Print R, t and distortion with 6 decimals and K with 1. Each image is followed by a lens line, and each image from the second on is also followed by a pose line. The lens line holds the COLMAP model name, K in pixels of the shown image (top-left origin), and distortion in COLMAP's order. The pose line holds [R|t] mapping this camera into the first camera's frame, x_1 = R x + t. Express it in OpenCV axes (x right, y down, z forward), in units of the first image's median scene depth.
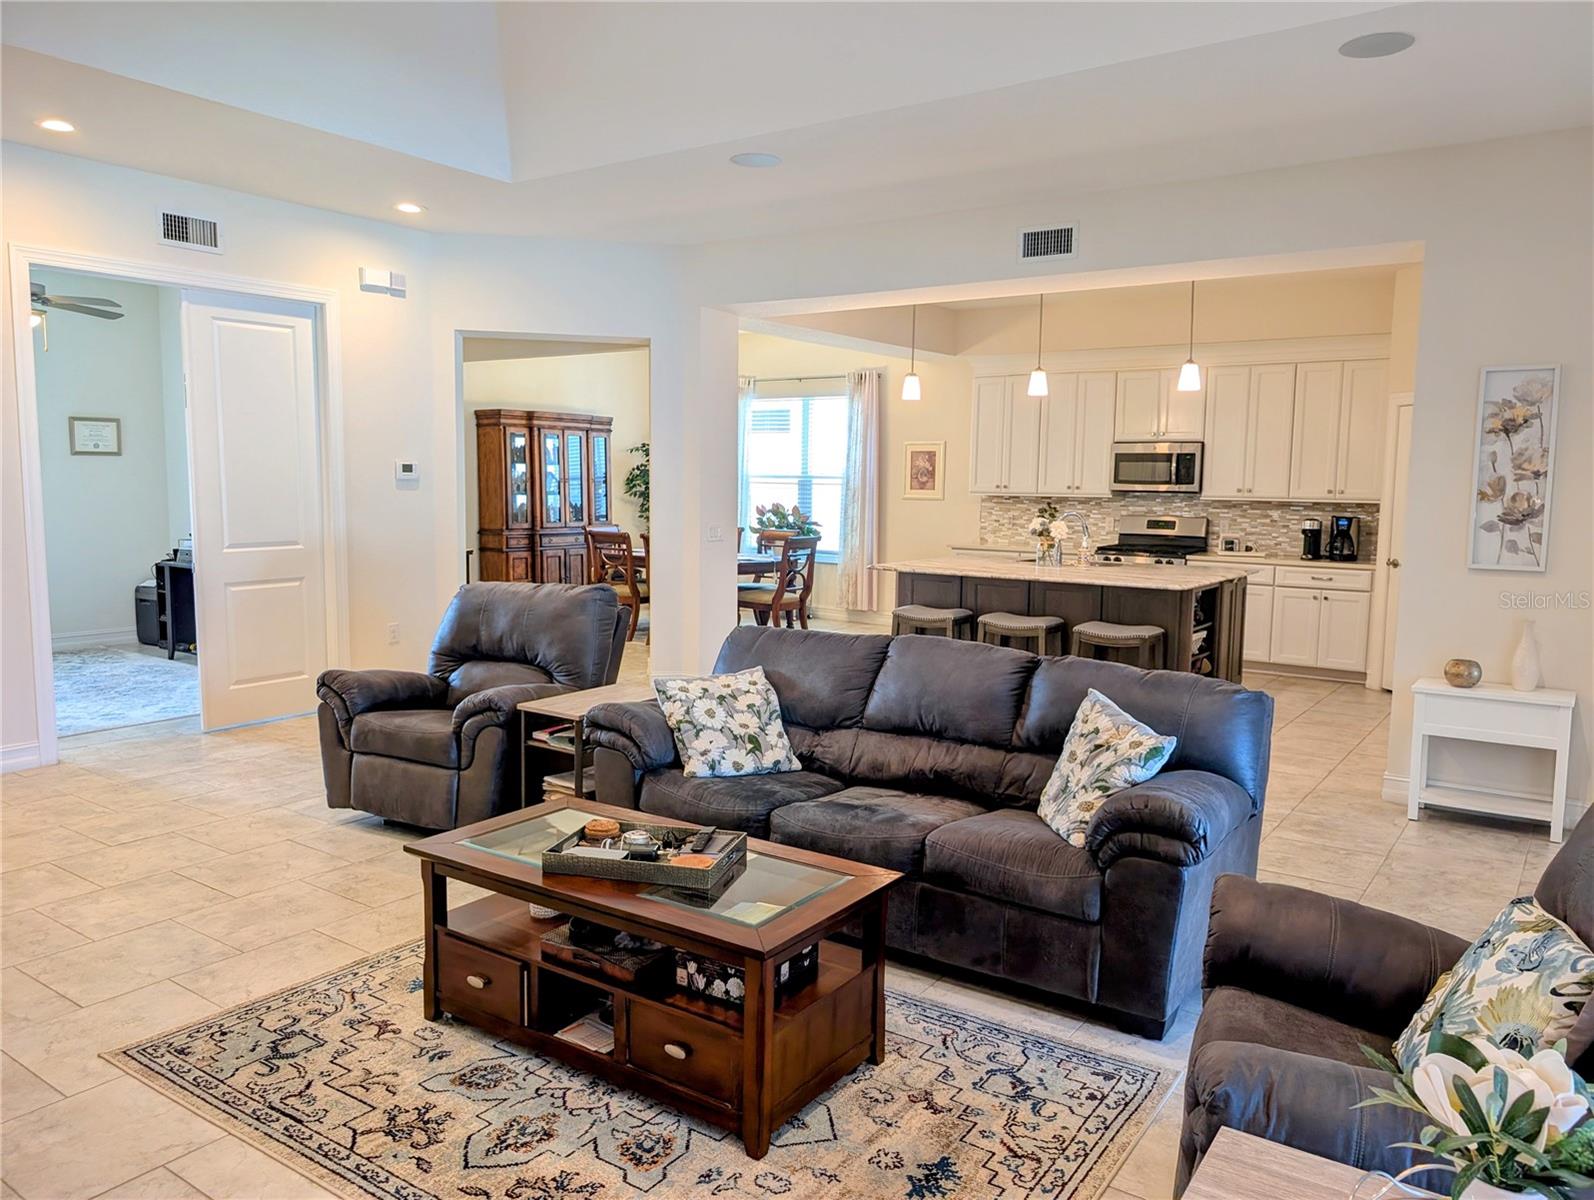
lens RADIAL K [[1166.7, 0, 797.0], [0, 1166.7, 600.0], [0, 0, 1]] dist [0.021189, -0.002835]
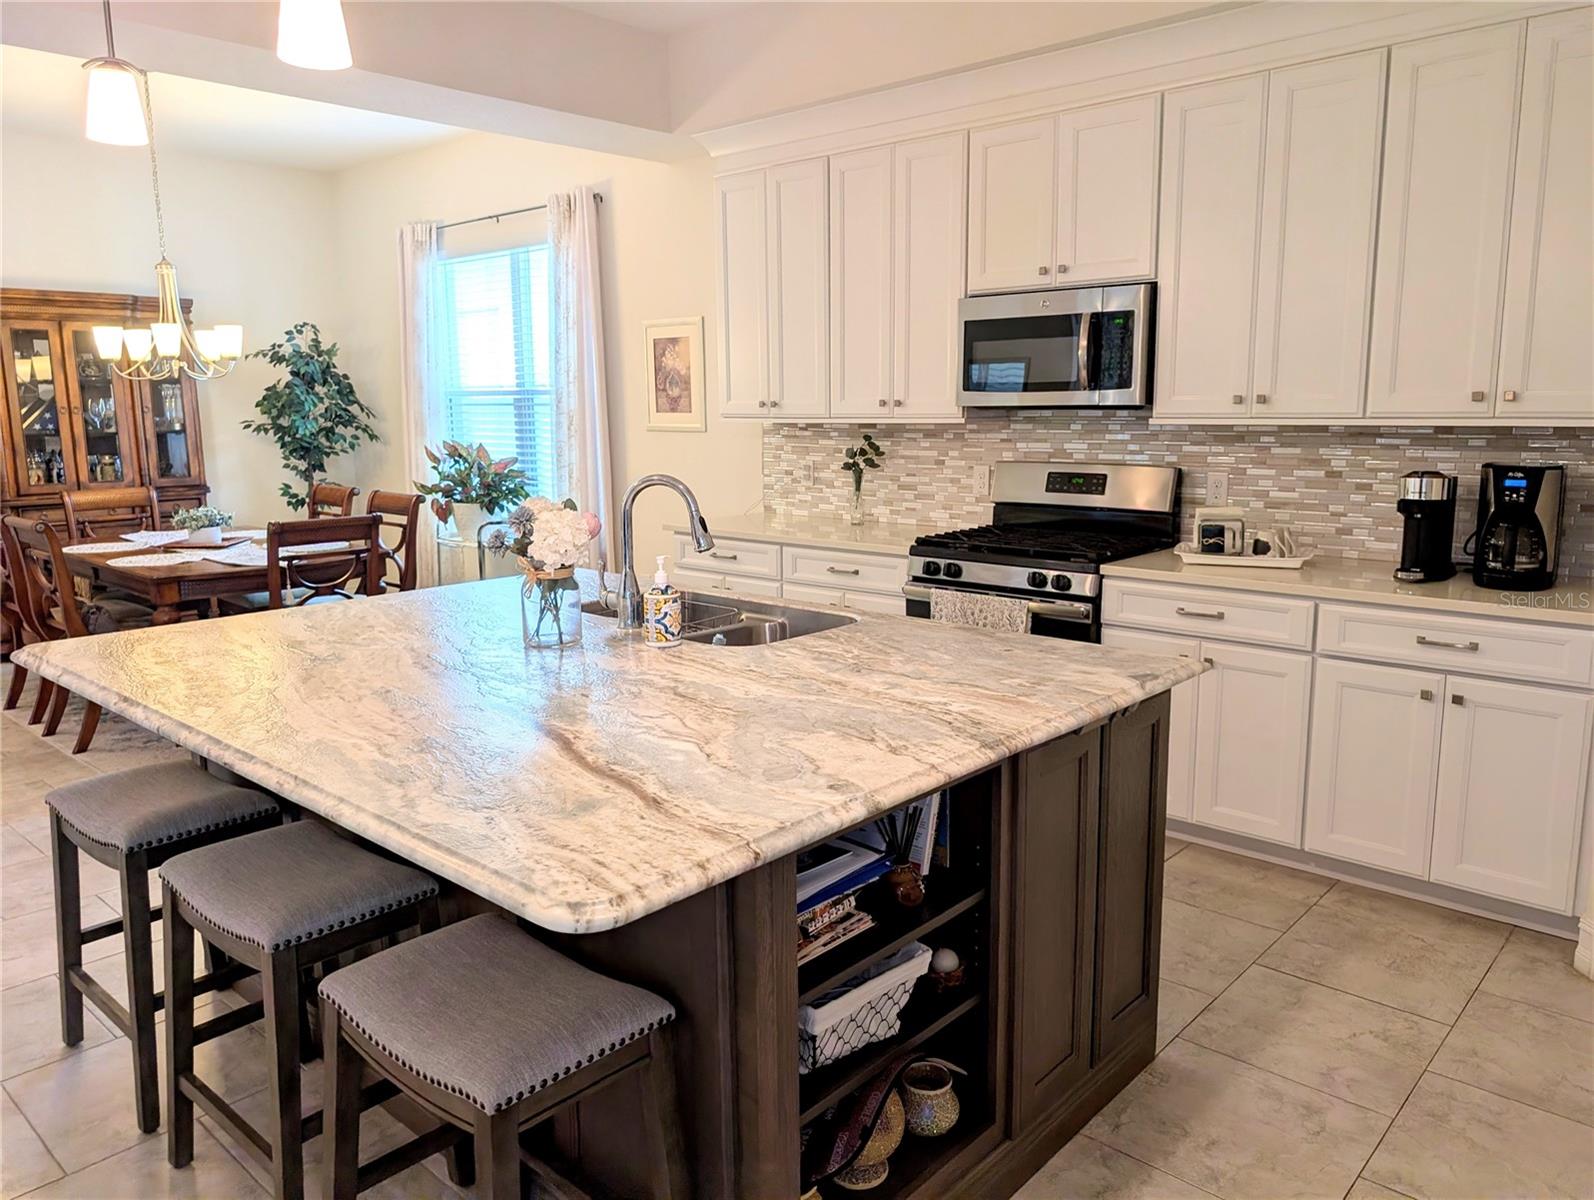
lens RADIAL K [[1166.7, 0, 797.0], [0, 1166.7, 600.0], [0, 0, 1]] dist [0.021189, -0.002835]
pose [[0.992994, -0.003850, -0.118106, 0.270242], [0.011513, 0.997866, 0.064273, -0.052182], [0.117606, -0.065183, 0.990919, 0.573520]]
